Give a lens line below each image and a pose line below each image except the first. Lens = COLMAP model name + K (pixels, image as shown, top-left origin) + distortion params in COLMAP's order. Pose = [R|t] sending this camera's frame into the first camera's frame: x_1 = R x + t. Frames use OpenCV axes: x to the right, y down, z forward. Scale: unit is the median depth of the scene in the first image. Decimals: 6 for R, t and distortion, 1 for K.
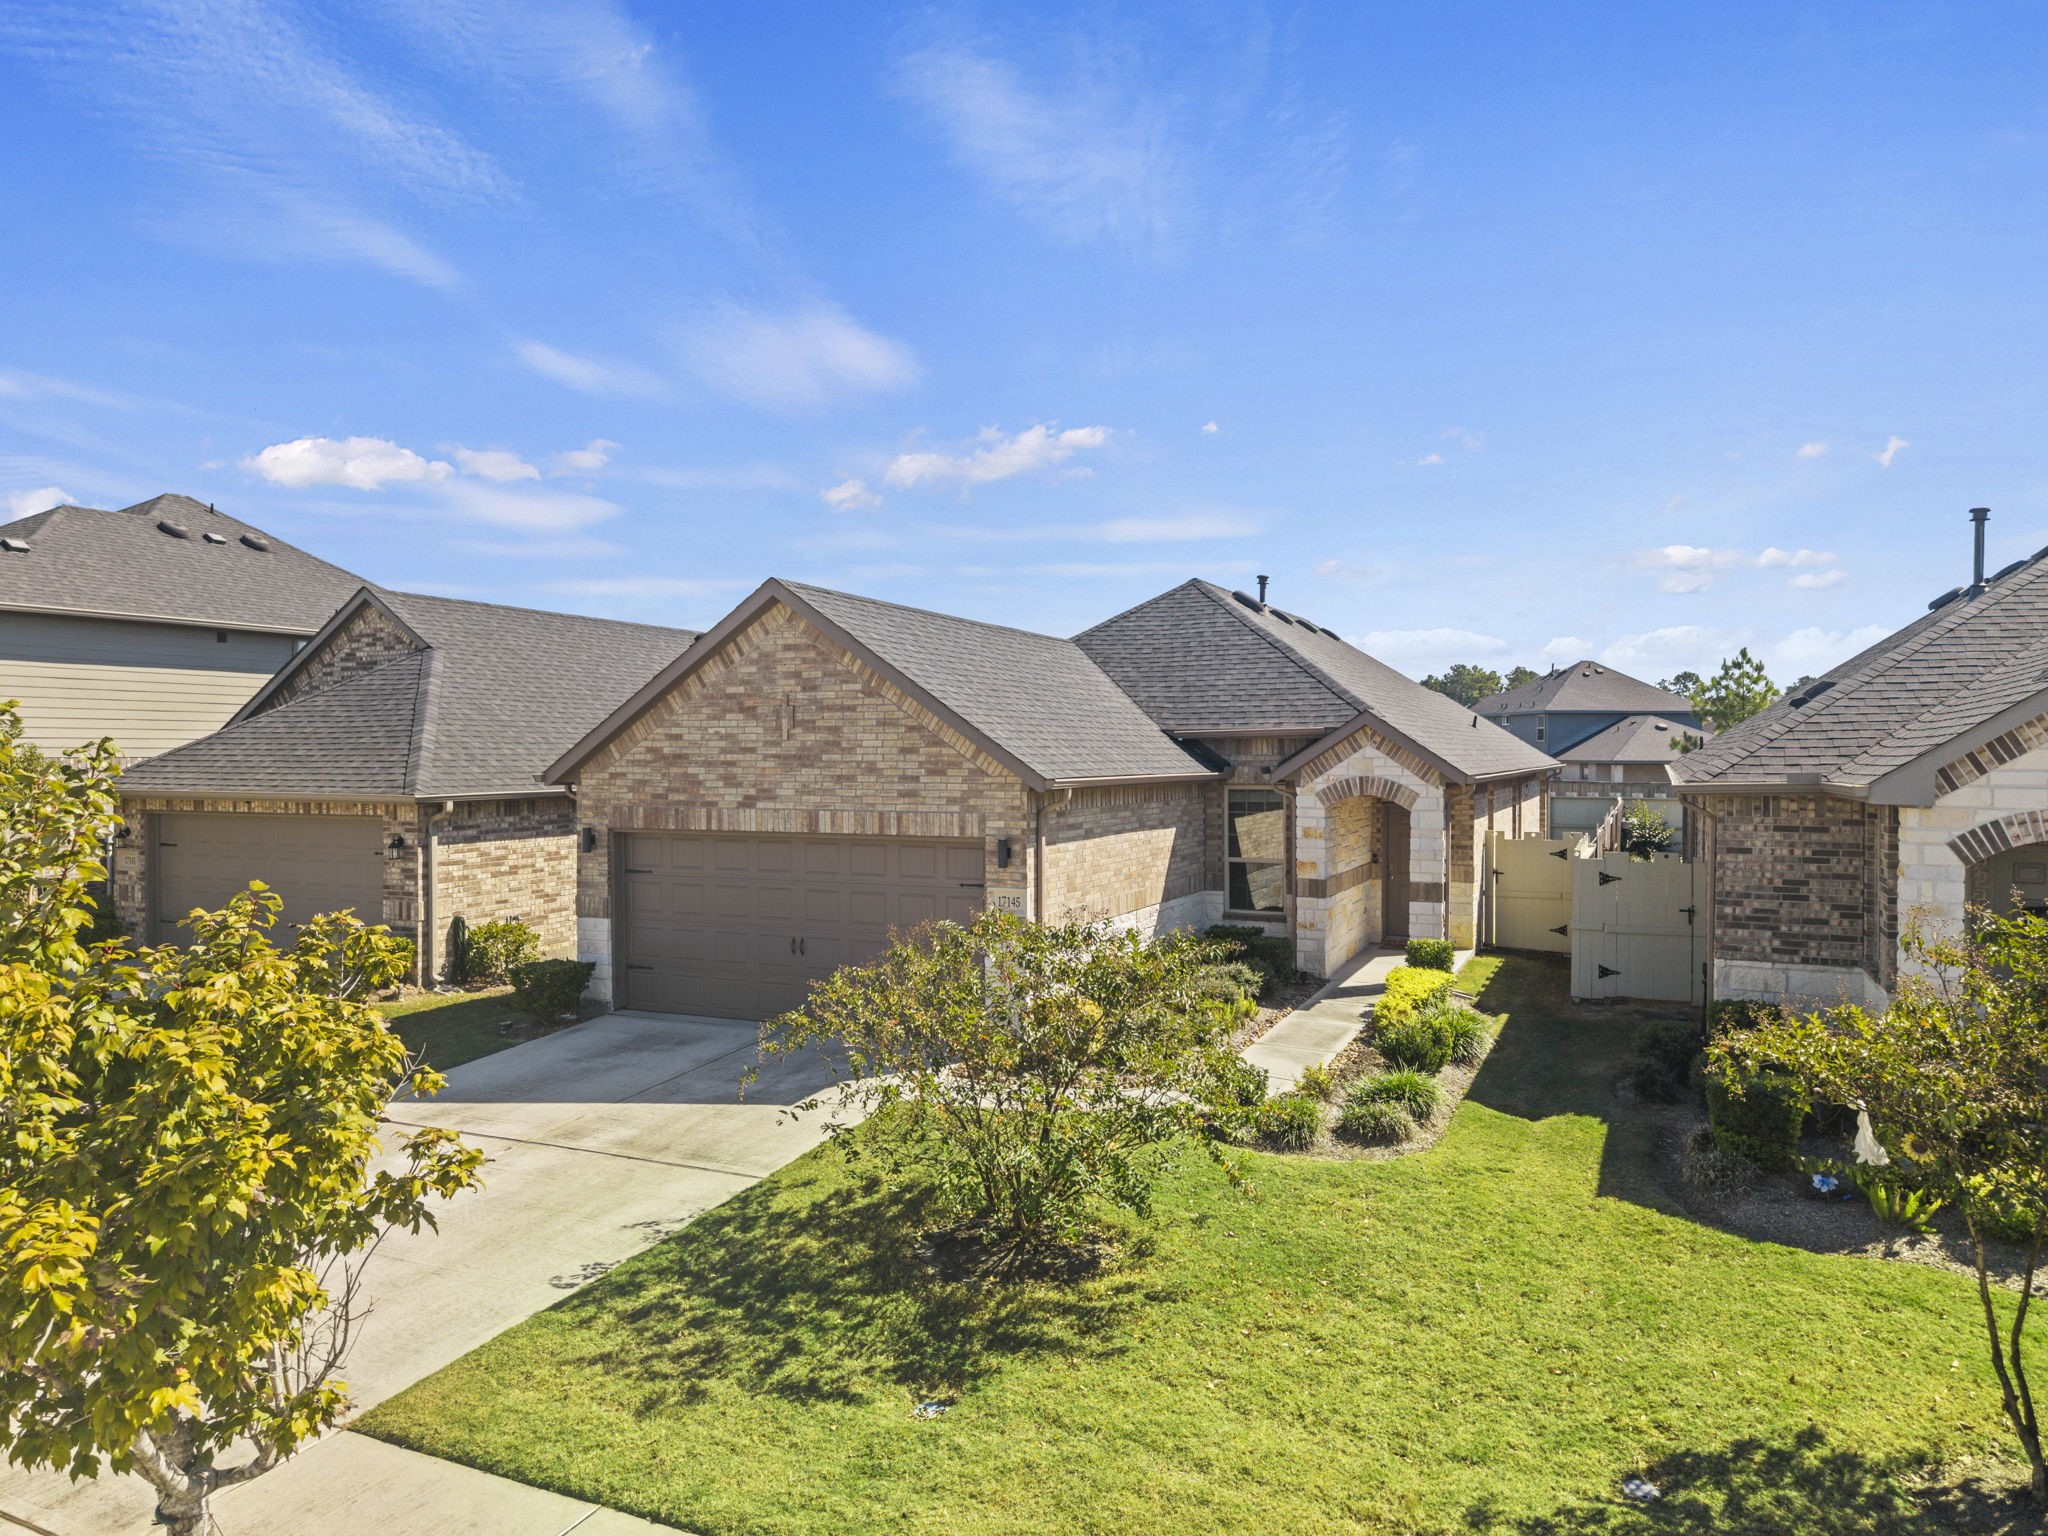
lens RADIAL K [[1356.5, 0, 1024.0], [0, 1356.5, 768.0], [0, 0, 1]] dist [0.004646, -0.001130]
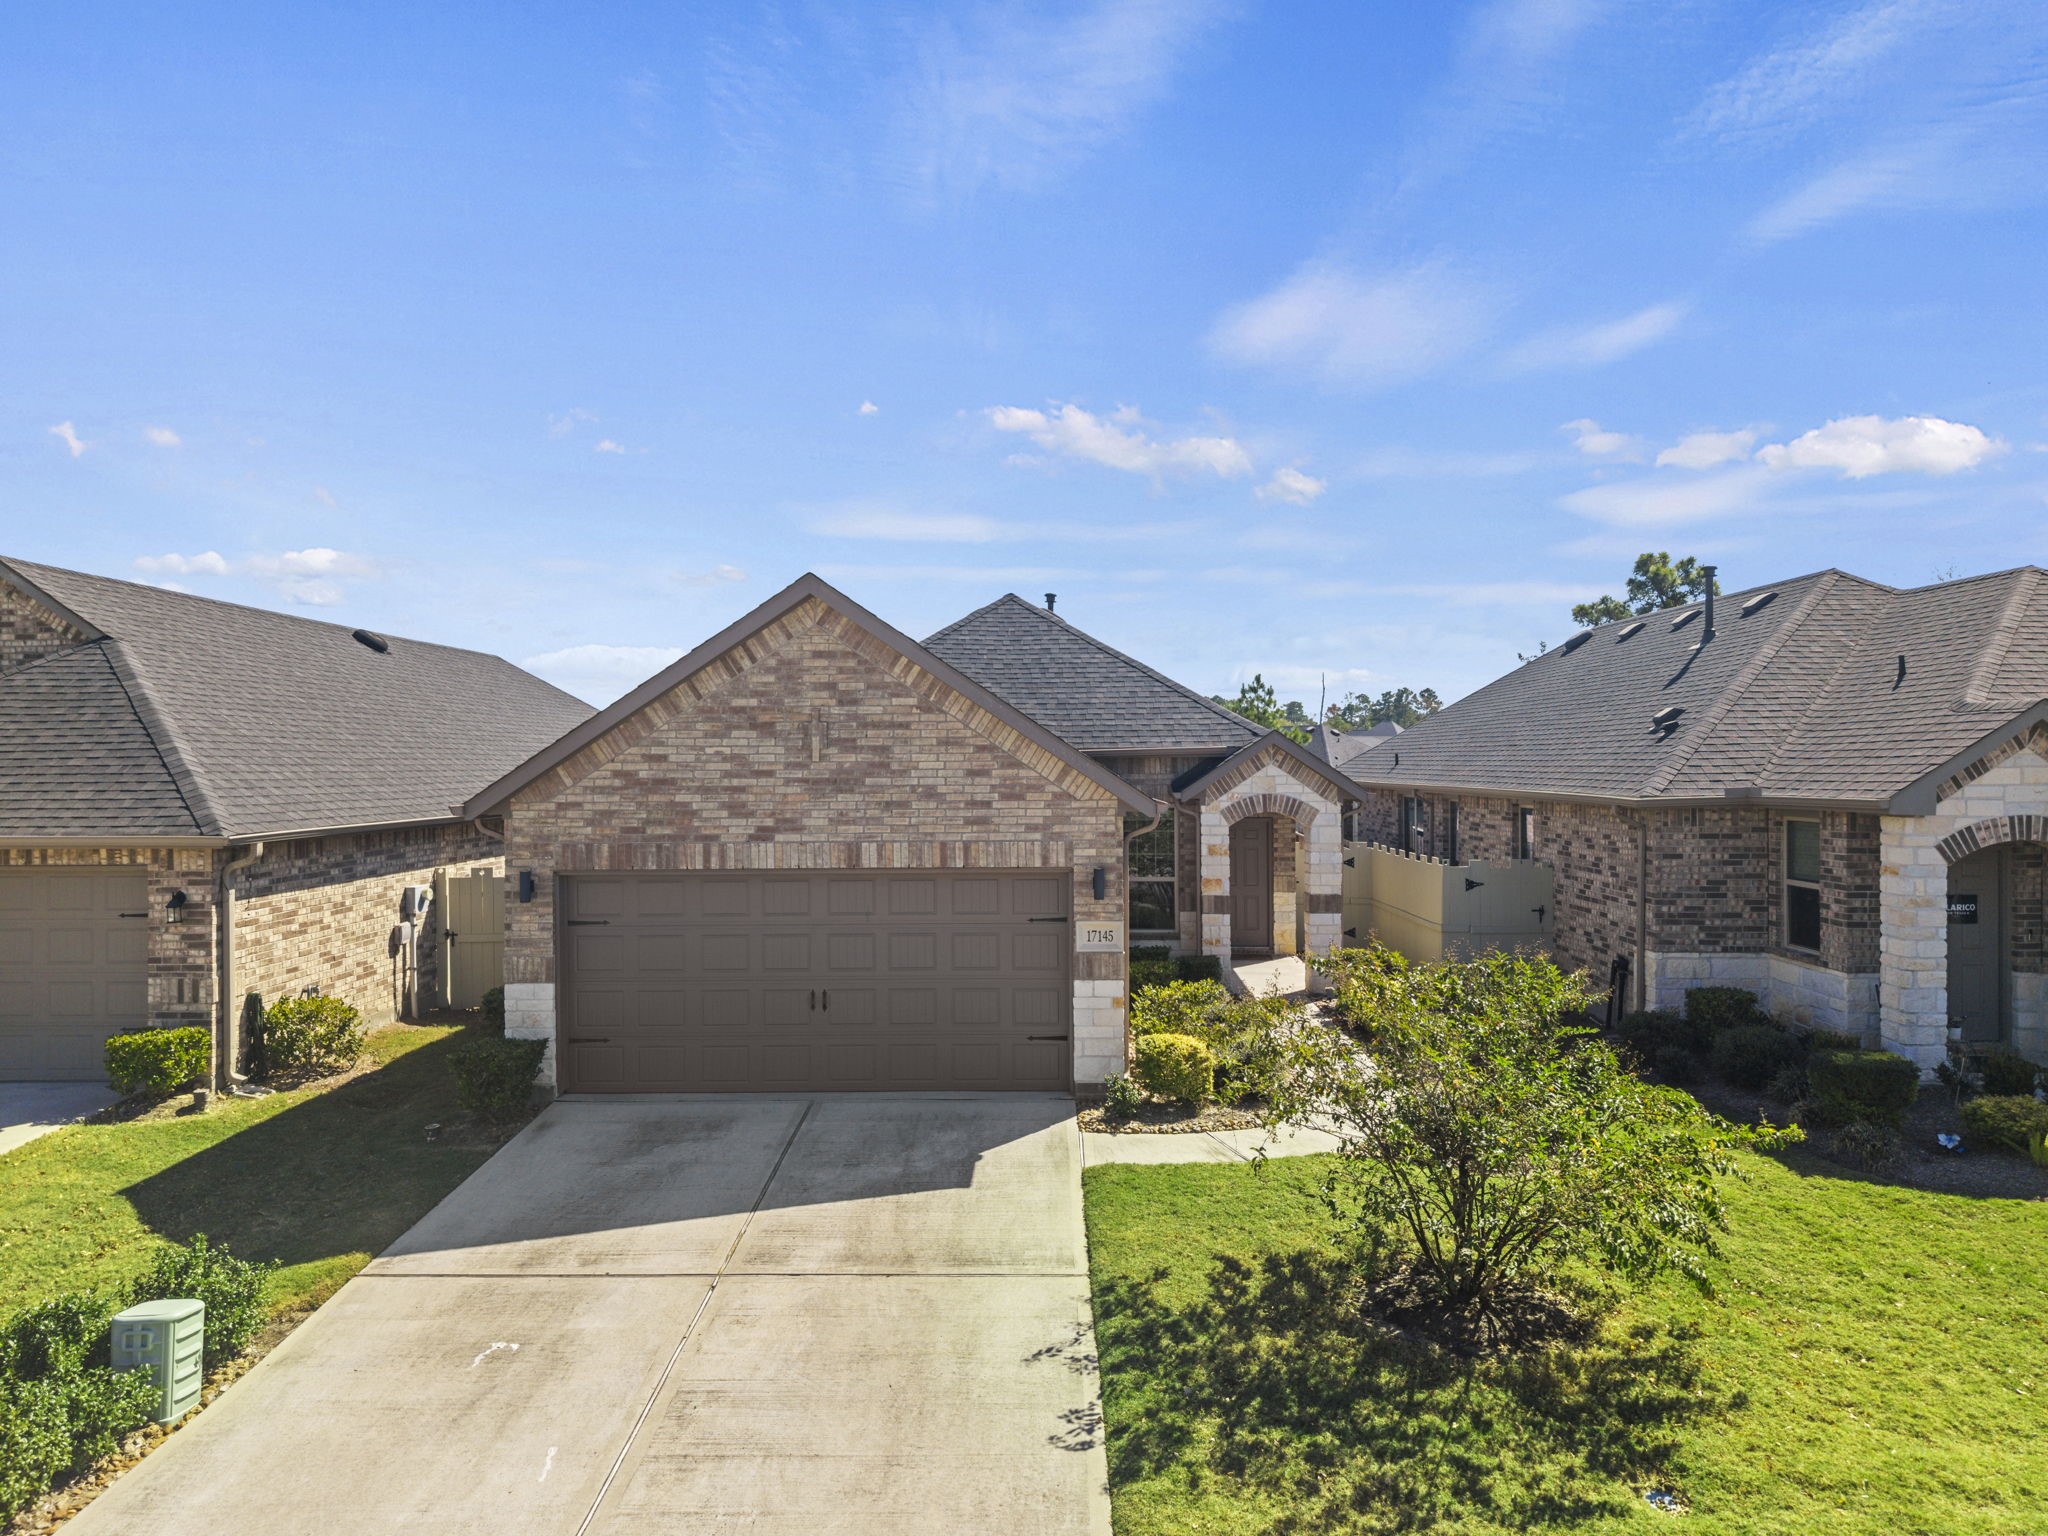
lens RADIAL K [[1356.5, 0, 1024.0], [0, 1356.5, 768.0], [0, 0, 1]] dist [0.004646, -0.001130]
pose [[0.917794, -0.005046, 0.397024, -0.398506], [0.009266, 0.999919, -0.008712, -0.007846], [-0.396948, 0.011675, 0.917767, 0.158368]]
